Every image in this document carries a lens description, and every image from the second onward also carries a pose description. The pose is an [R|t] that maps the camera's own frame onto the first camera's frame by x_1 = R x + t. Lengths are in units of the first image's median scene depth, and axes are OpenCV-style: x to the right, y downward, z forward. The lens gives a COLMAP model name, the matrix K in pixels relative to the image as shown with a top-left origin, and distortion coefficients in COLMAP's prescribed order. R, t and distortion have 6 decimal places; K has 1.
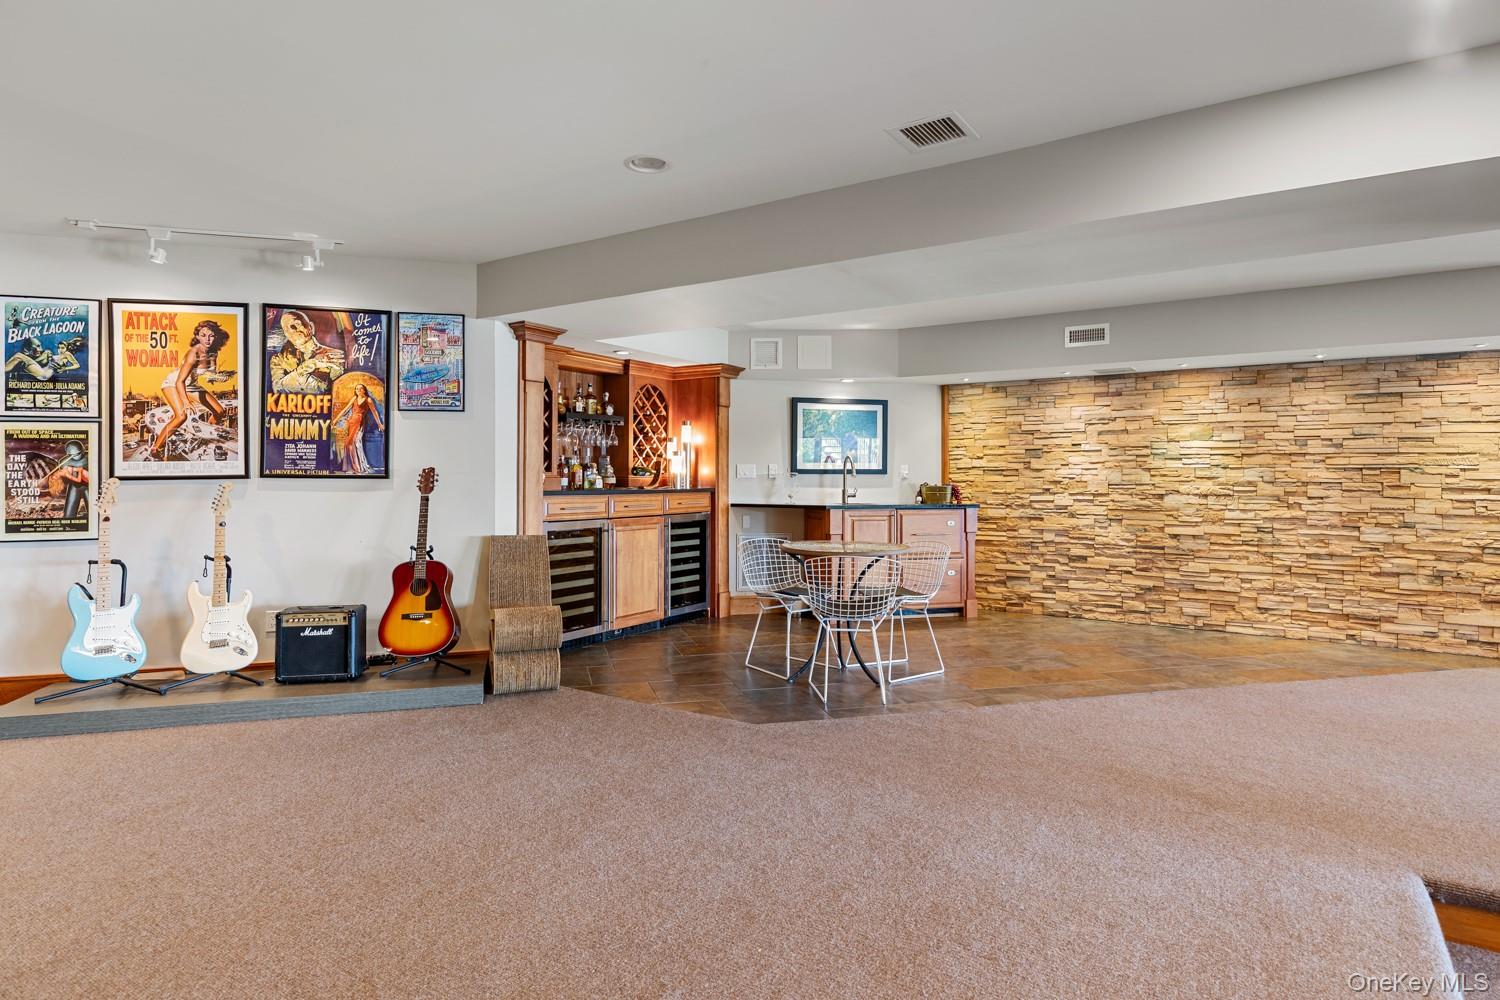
lens RADIAL K [[818.1, 0, 747.2], [0, 818.1, 473.5], [0, 0, 1]] dist [0.001337, 0.000438]
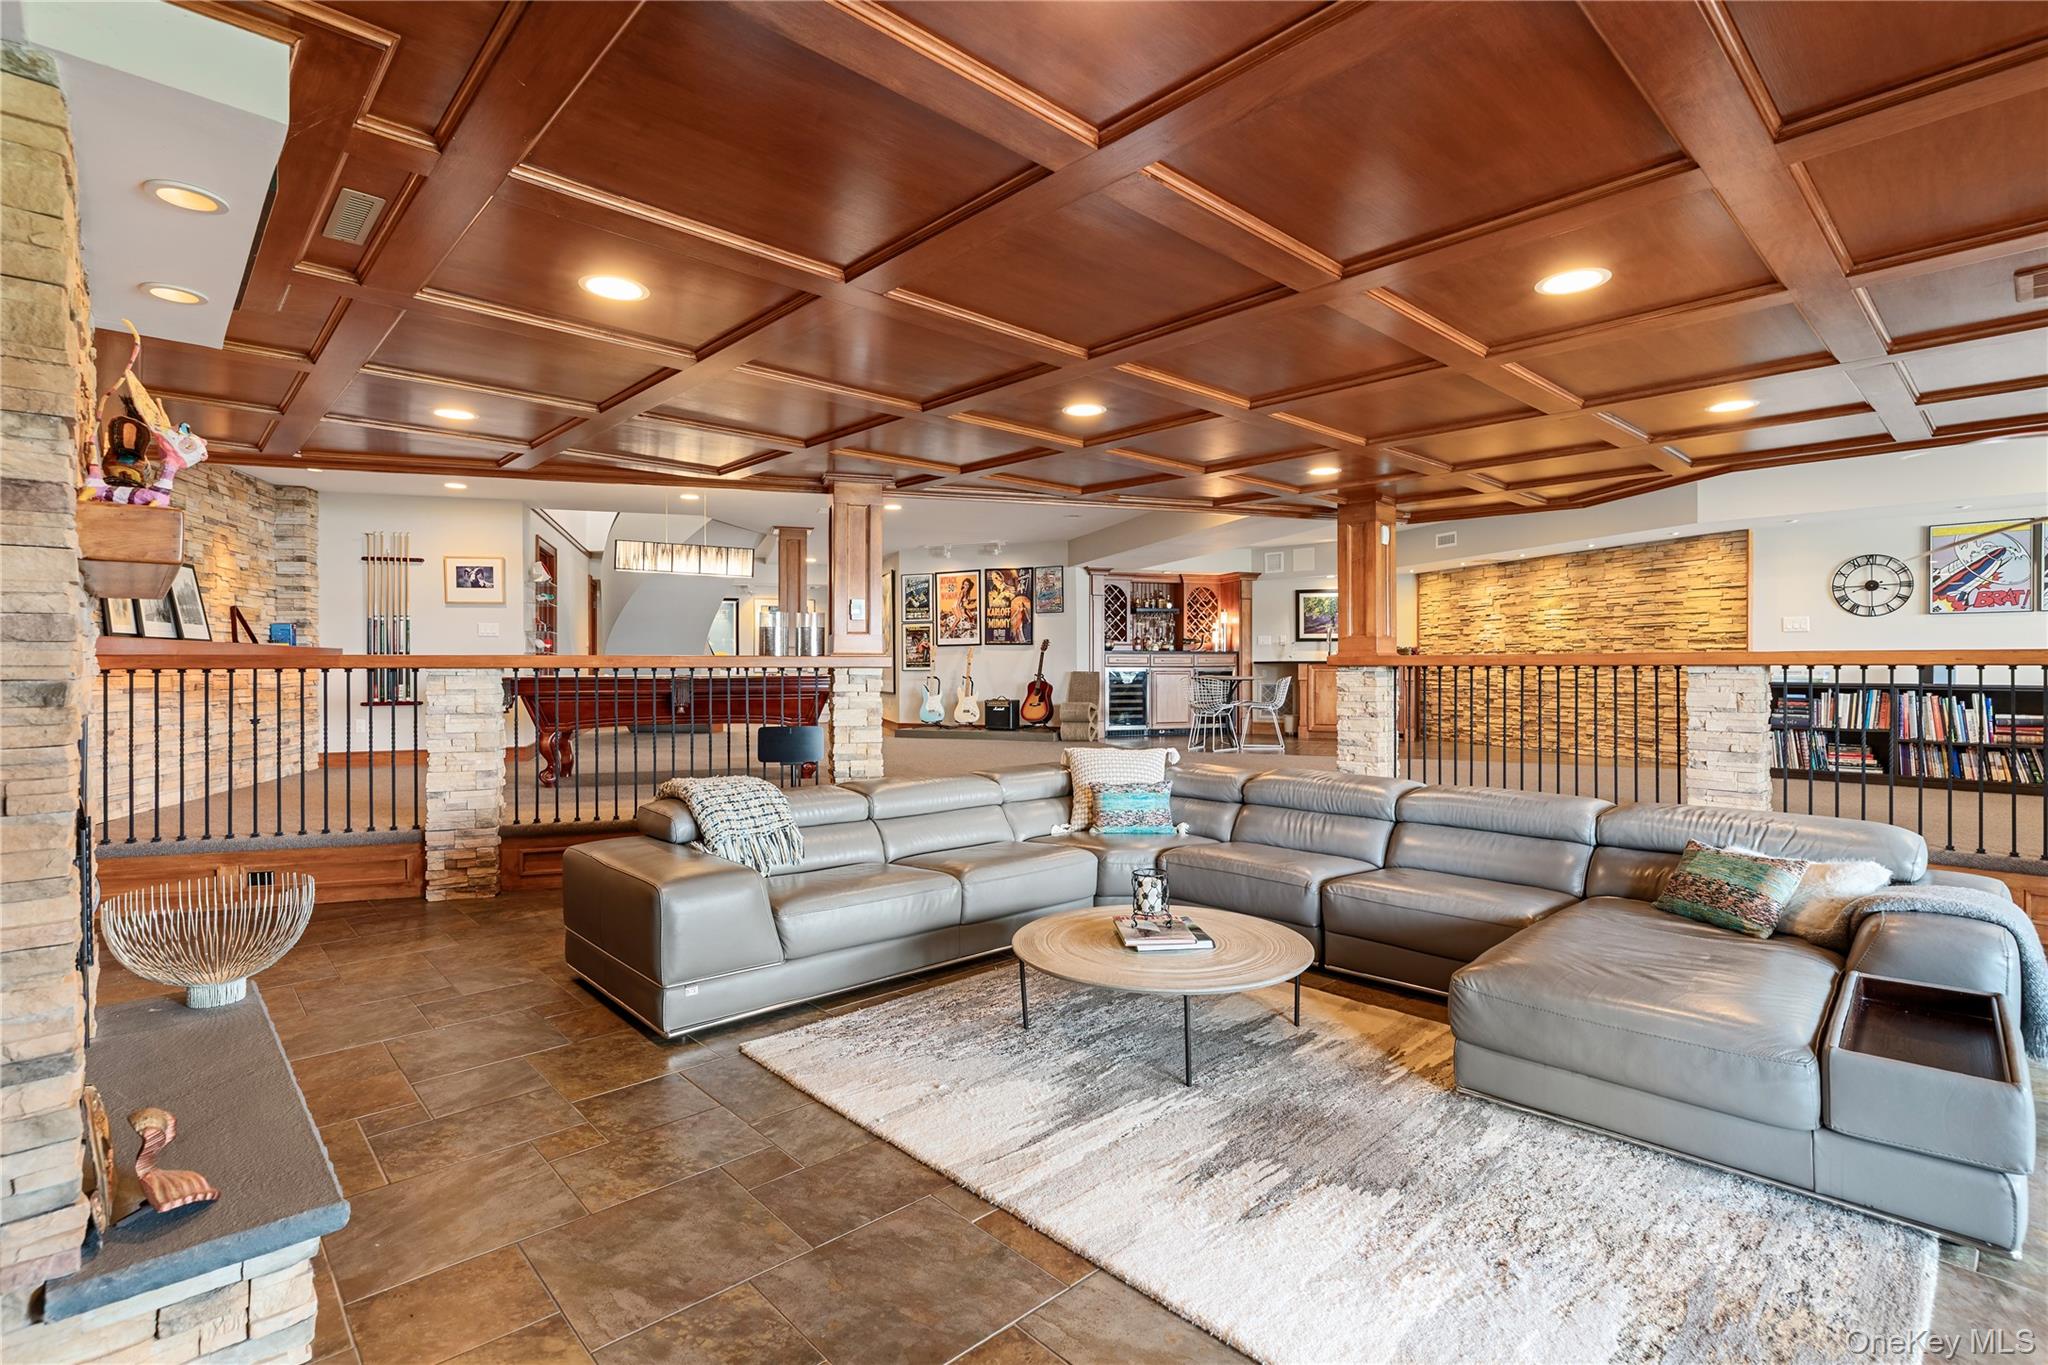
lens RADIAL K [[998.5, 0, 1027.3], [0, 998.5, 671.2], [0, 0, 1]] dist [-0.003982, 0.000625]
pose [[0.773928, -0.000760, -0.633274, 1.038920], [0.005224, 0.999973, 0.005184, 0.053296], [0.633252, -0.007320, 0.773911, -0.895962]]
